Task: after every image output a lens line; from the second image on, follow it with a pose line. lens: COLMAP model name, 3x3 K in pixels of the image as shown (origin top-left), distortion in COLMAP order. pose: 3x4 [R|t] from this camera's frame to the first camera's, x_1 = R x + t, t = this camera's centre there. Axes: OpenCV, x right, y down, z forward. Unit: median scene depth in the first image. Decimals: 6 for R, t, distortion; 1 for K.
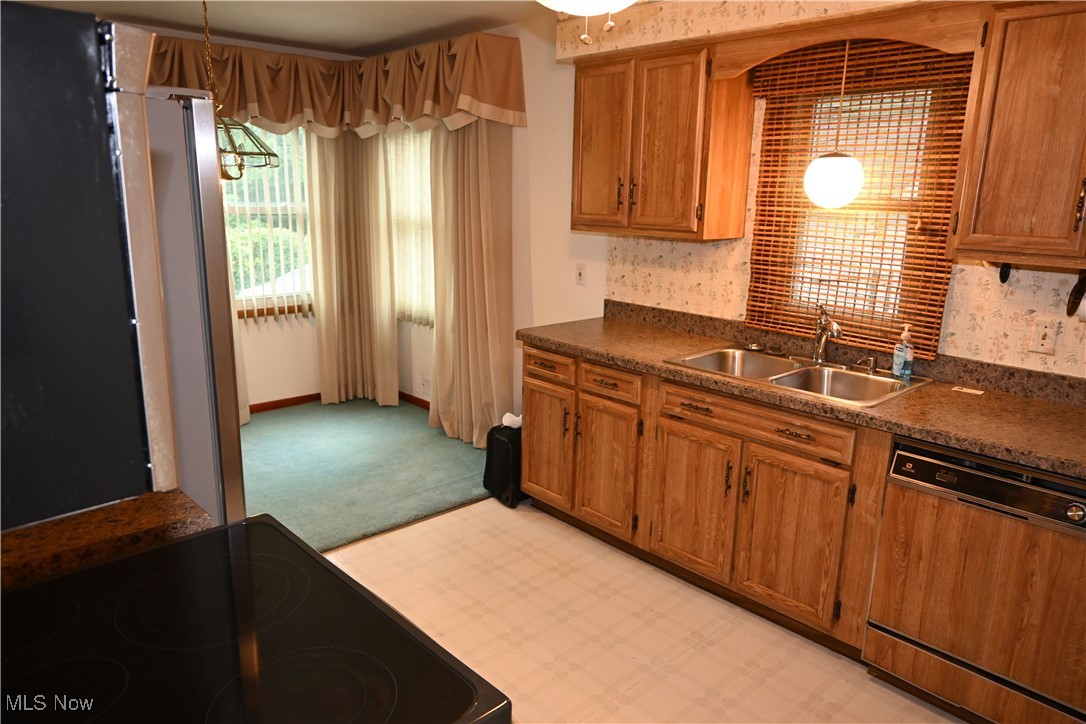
lens RADIAL K [[734.8, 0, 543.0], [0, 734.8, 362.0], [0, 0, 1]] dist [-0.003097, 0.003675]
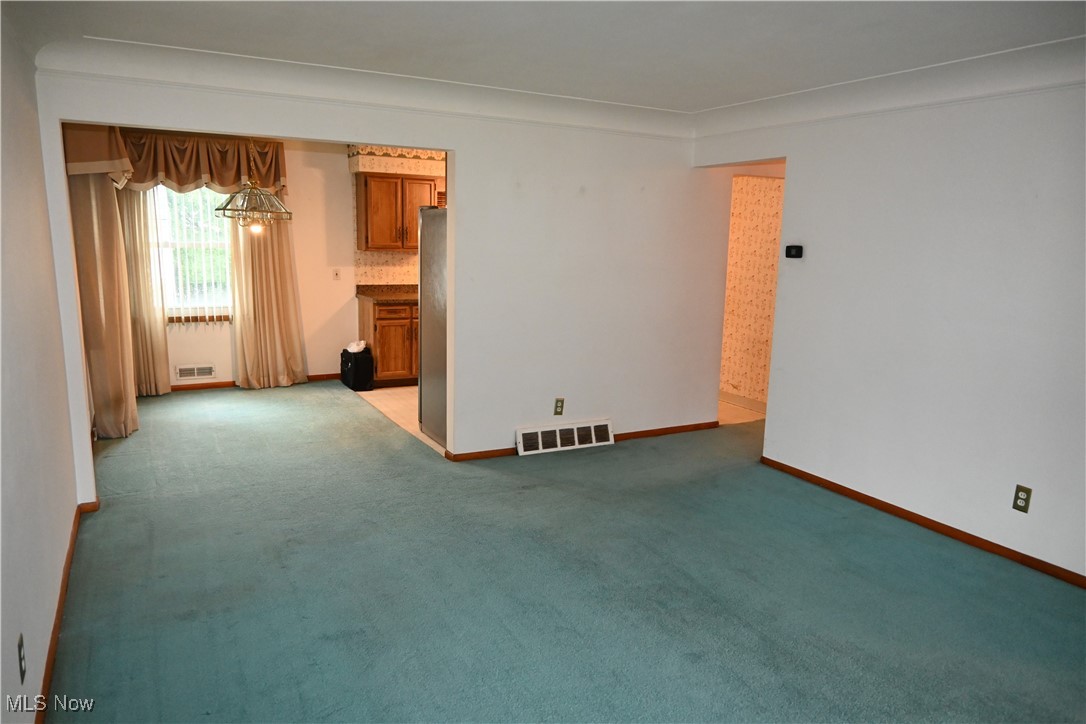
lens RADIAL K [[734.8, 0, 543.0], [0, 734.8, 362.0], [0, 0, 1]] dist [-0.003097, 0.003675]
pose [[0.220358, -0.177545, 0.959125, -1.880740], [0.199264, 0.970752, 0.133917, -0.051170], [-0.954849, 0.161609, 0.249292, 0.052559]]
